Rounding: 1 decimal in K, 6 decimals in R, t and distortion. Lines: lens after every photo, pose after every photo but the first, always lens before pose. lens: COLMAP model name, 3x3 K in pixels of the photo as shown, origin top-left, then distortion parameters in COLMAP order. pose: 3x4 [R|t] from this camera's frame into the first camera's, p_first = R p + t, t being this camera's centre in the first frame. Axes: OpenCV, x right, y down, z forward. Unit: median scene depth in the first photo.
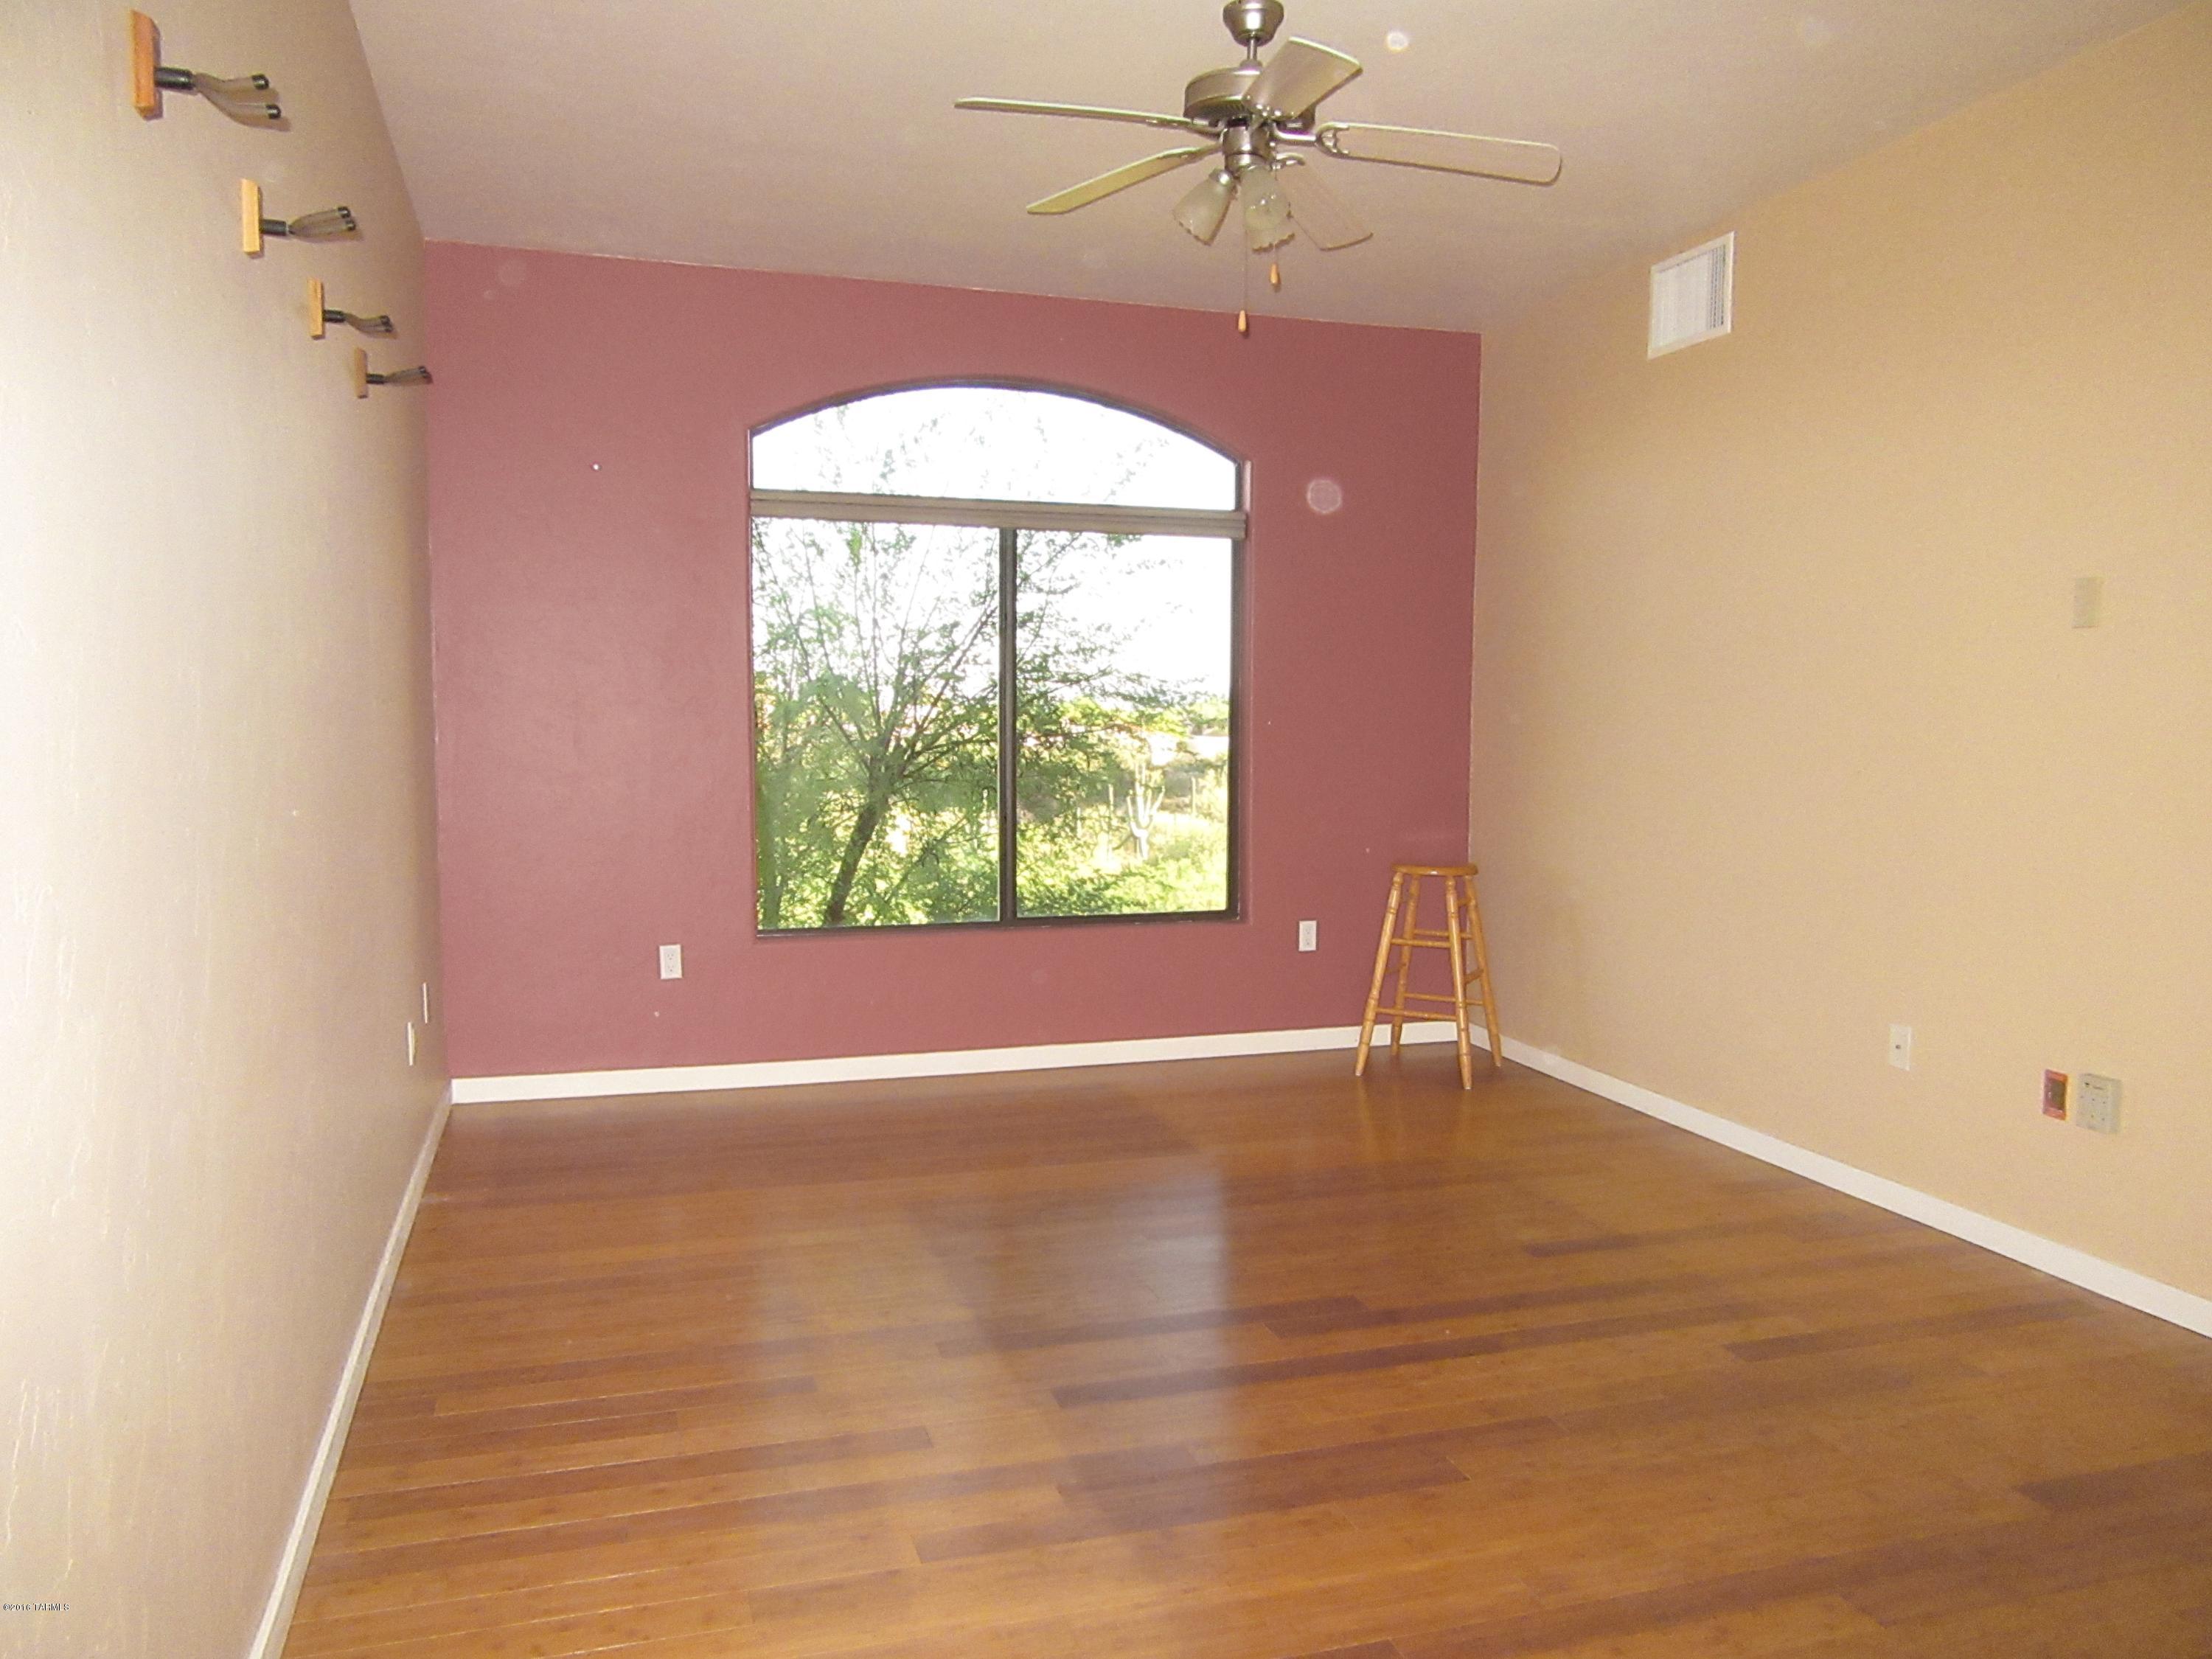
lens RADIAL K [[1644.4, 0, 1101.8], [0, 1644.4, 830.0], [0, 0, 1]] dist [-0.000642, 0.000946]
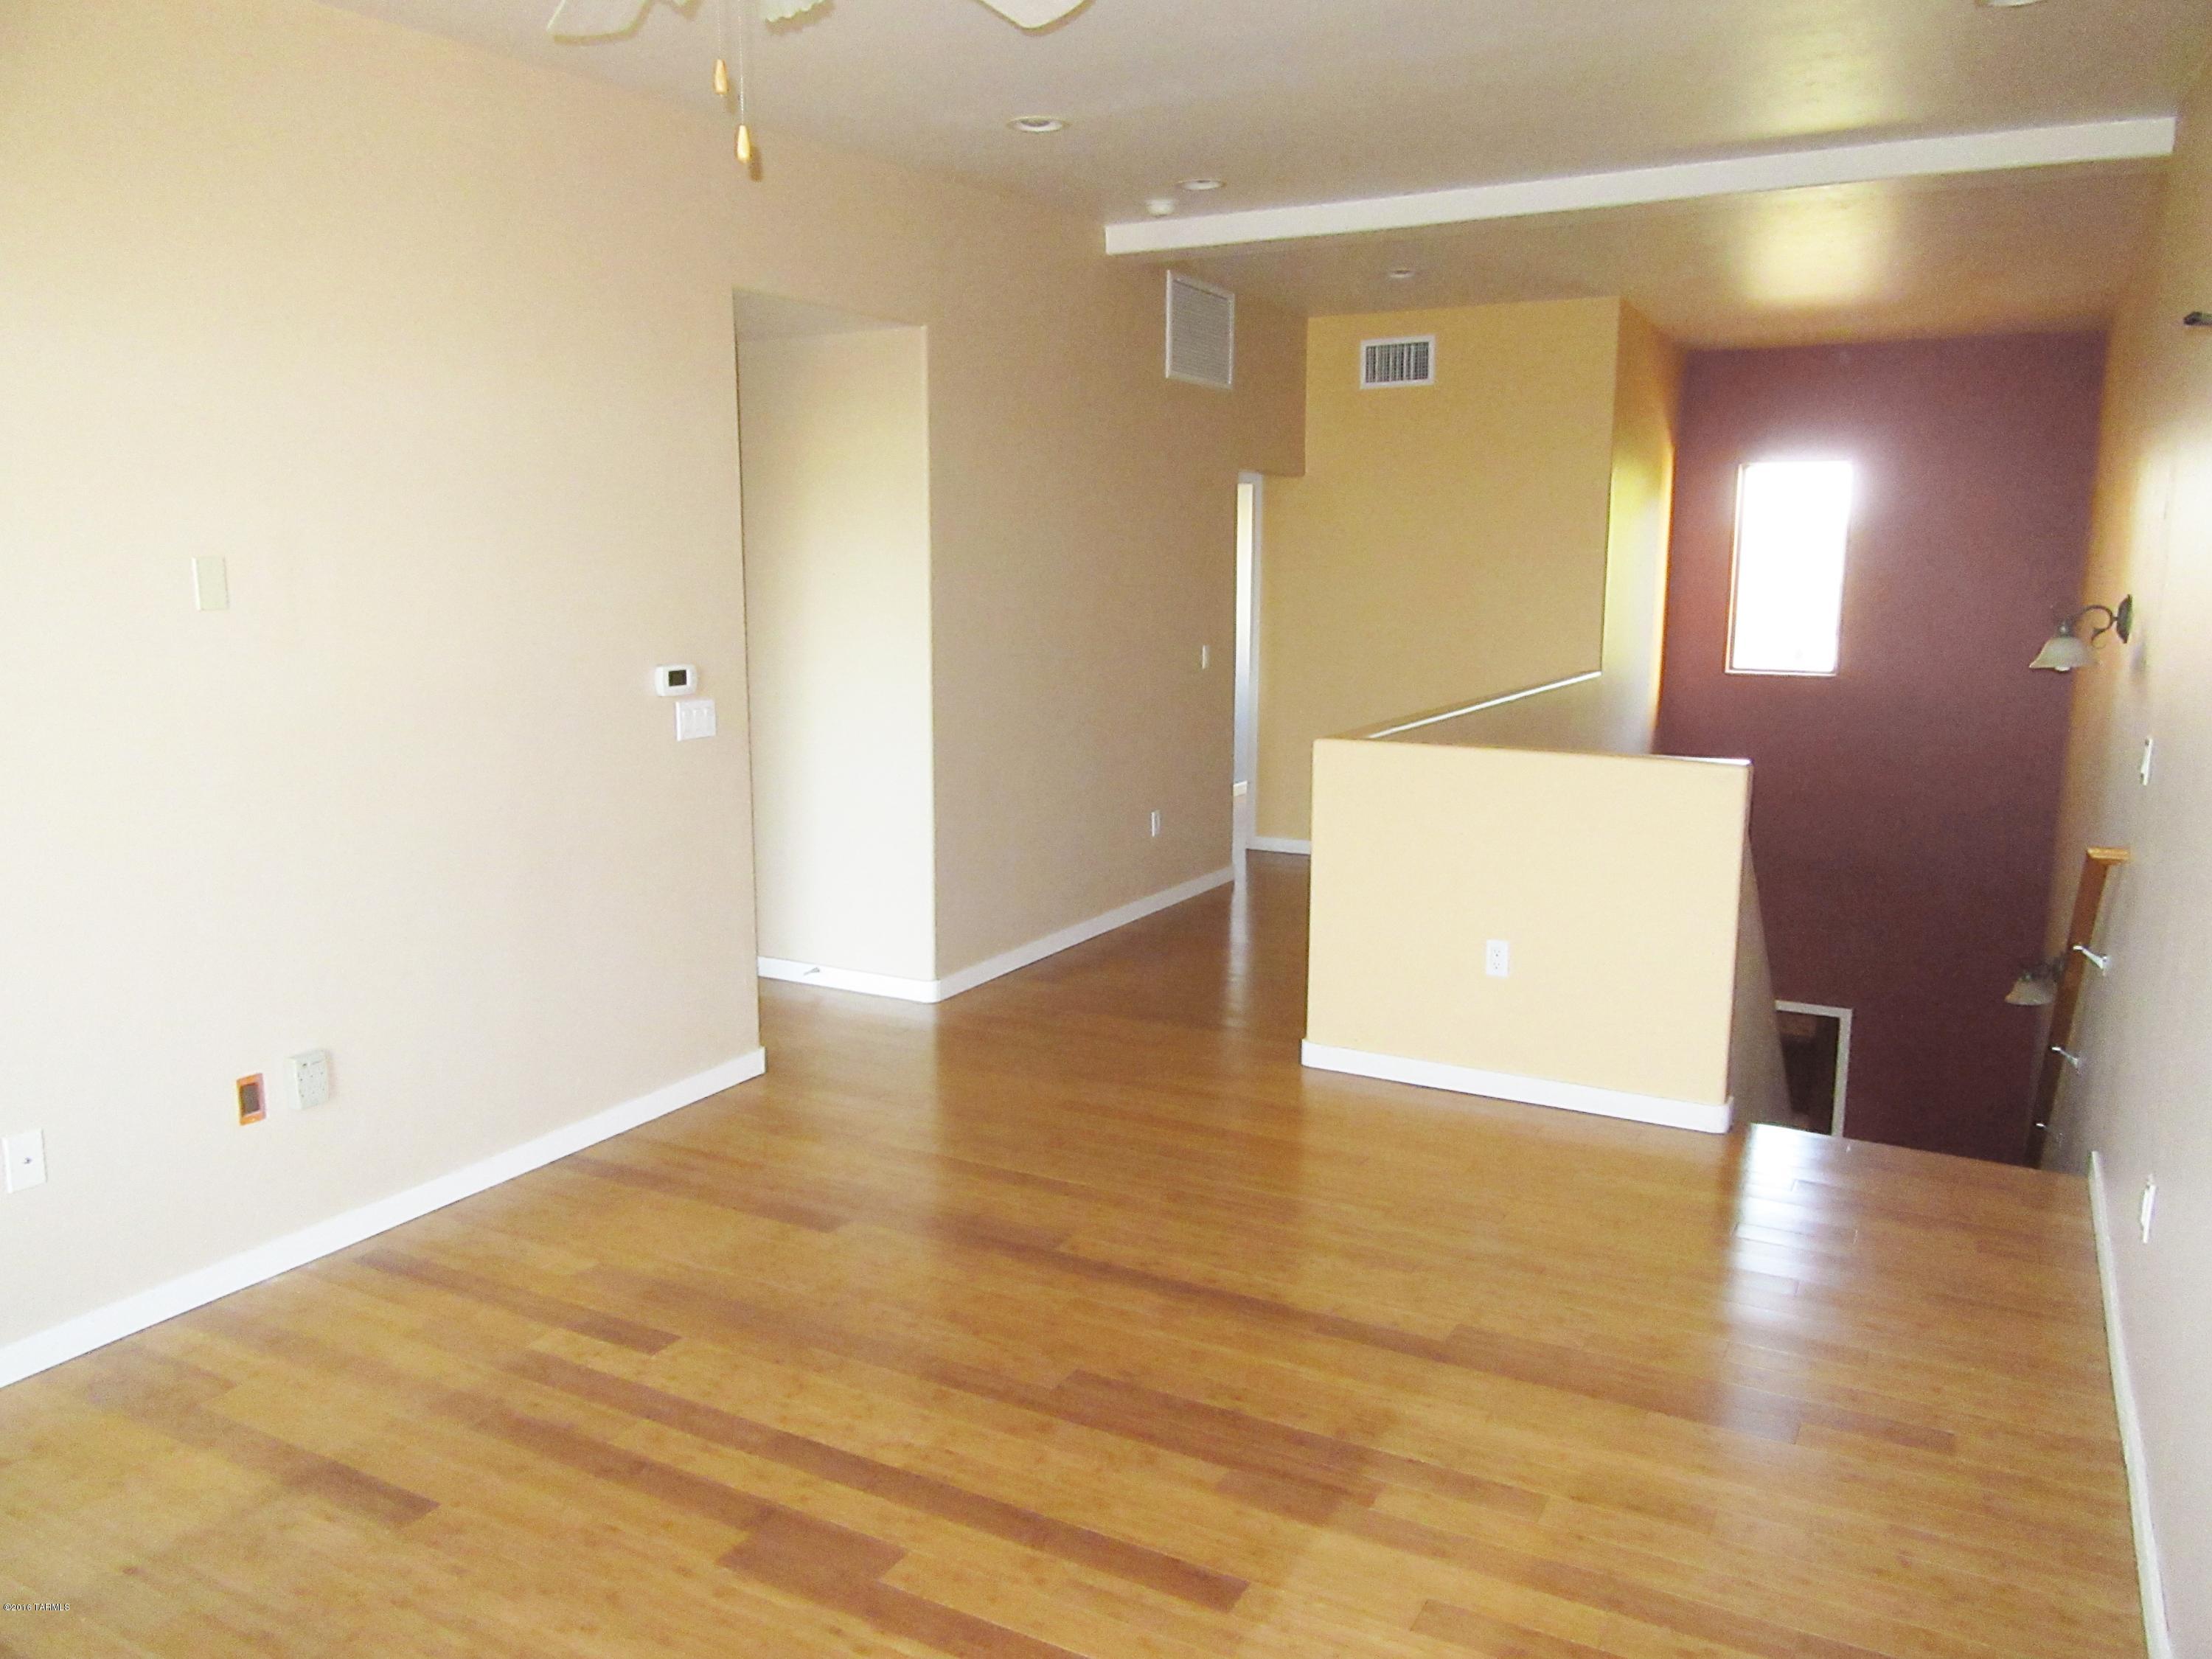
lens RADIAL K [[1644.4, 0, 1100.9], [0, 1644.4, 831.5], [0, 0, 1]] dist [-0.000642, 0.000946]
pose [[-0.693245, -0.124902, 0.709796, -0.478680], [0.050570, 0.974010, 0.220786, -0.200609], [-0.718925, 0.188953, -0.668912, 1.407587]]
